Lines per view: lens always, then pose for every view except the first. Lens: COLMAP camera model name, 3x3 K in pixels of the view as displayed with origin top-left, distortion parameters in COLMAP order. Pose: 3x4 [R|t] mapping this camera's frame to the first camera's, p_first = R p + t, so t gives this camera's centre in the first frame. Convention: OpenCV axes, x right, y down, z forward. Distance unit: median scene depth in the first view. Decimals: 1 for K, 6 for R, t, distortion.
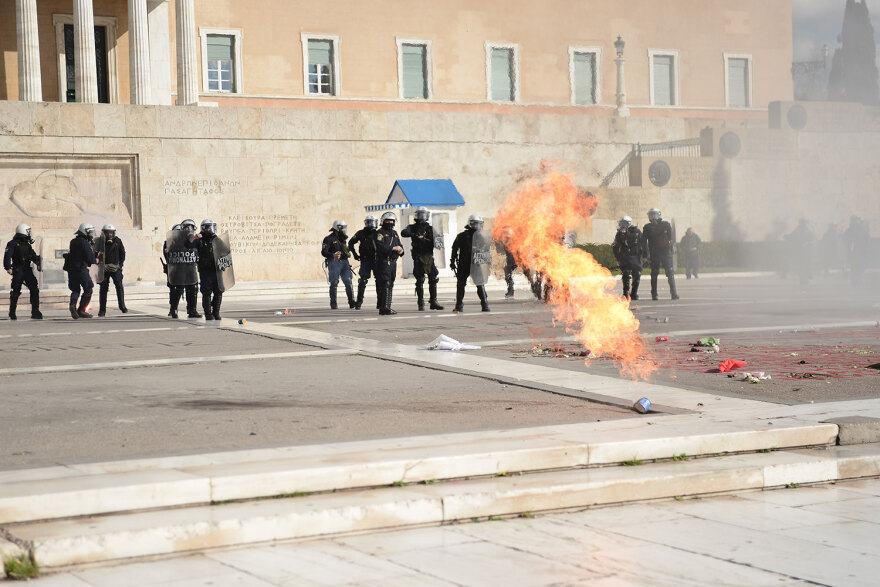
lens RADIAL K [[1680.0, 0, 440.0], [0, 1680.0, 293.5], [0, 0, 1]] dist [0.153546, 0.024682]
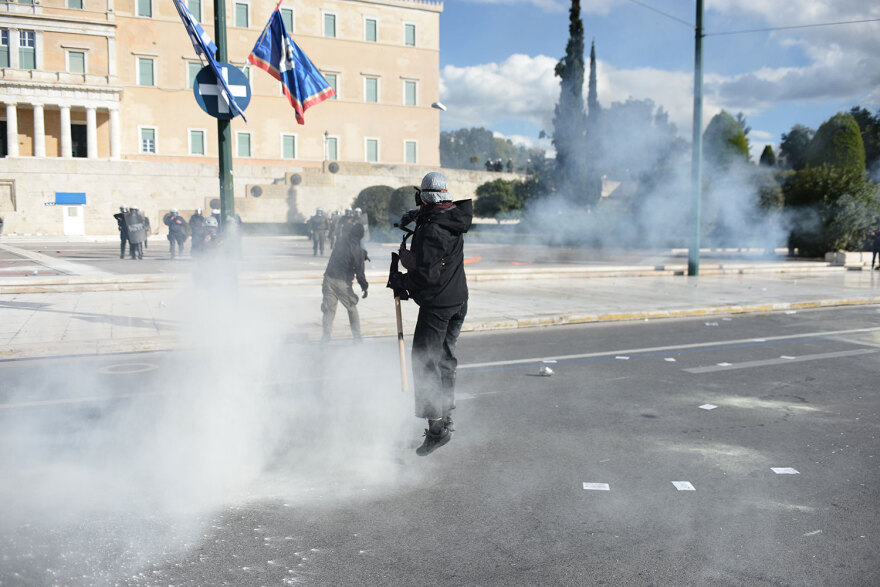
lens RADIAL K [[706.6, 0, 440.0], [0, 706.6, 293.5], [0, 0, 1]] dist [-0.049565, 0.011165]
pose [[0.995840, 0.036249, -0.083598, 0.493819], [-0.029873, 0.996638, 0.076295, -0.015397], [0.086082, -0.073480, 0.993575, 0.078770]]
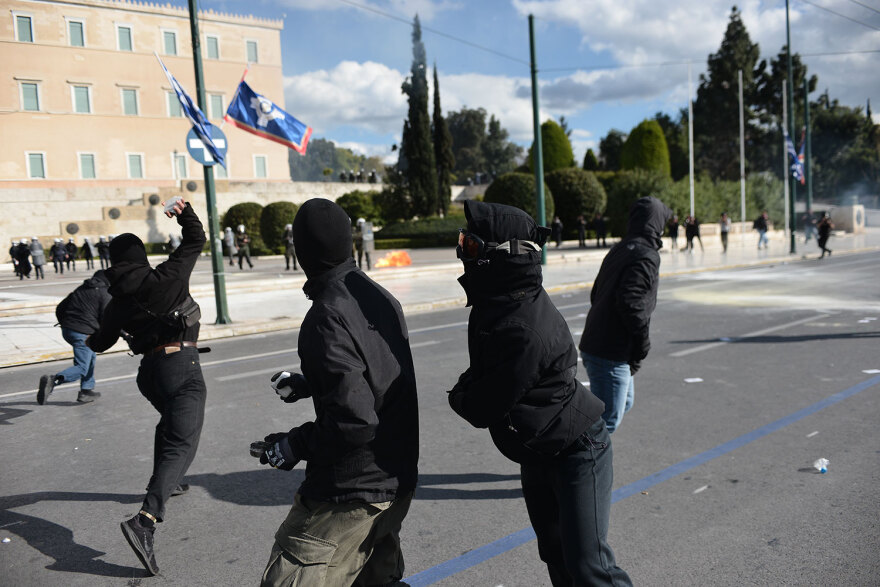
lens RADIAL K [[706.6, 0, 440.0], [0, 706.6, 293.5], [0, 0, 1]] dist [-0.049565, 0.011165]
pose [[0.990321, -0.039902, 0.132934, 0.465863], [0.031166, 0.997255, 0.067164, -0.015074], [-0.135249, -0.062371, 0.988847, 0.009164]]
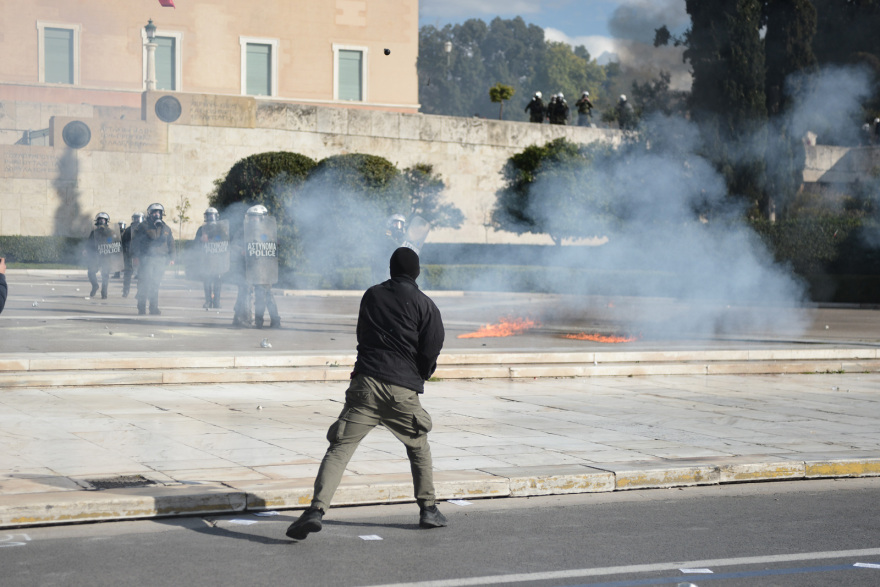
lens RADIAL K [[1680.0, 0, 440.0], [0, 1680.0, 293.5], [0, 0, 1]] dist [0.153546, 0.024682]
pose [[0.996676, 0.040129, -0.070895, 0.491778], [-0.039712, 0.999185, 0.007288, -0.015568], [0.071130, -0.004449, 0.997457, 0.074221]]
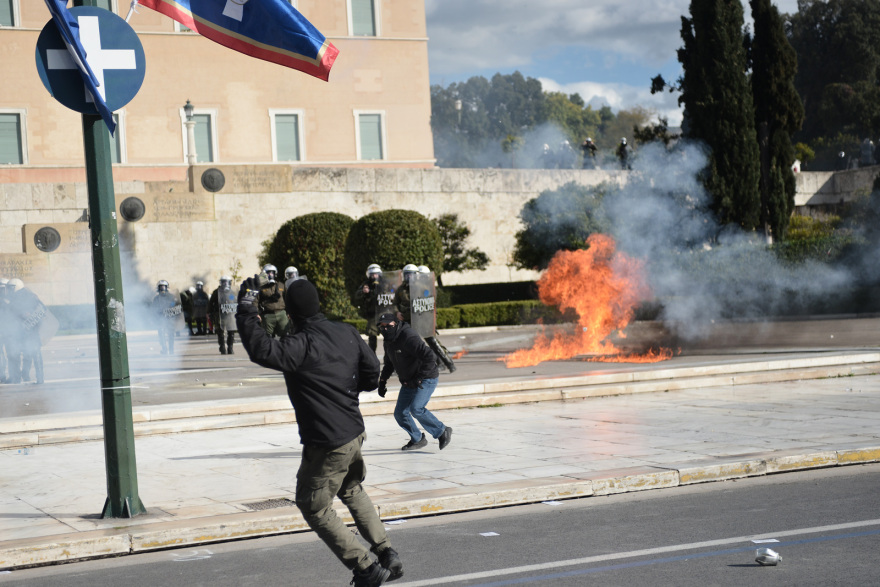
lens RADIAL K [[1563.8, 0, 440.0], [0, 1563.8, 293.5], [0, 0, 1]] dist [0.138835, 0.050924]
pose [[0.996254, -0.029990, -0.081113, 0.484170], [0.028741, 0.999450, -0.016520, -0.015903], [0.081563, 0.014127, 0.996568, 0.050815]]
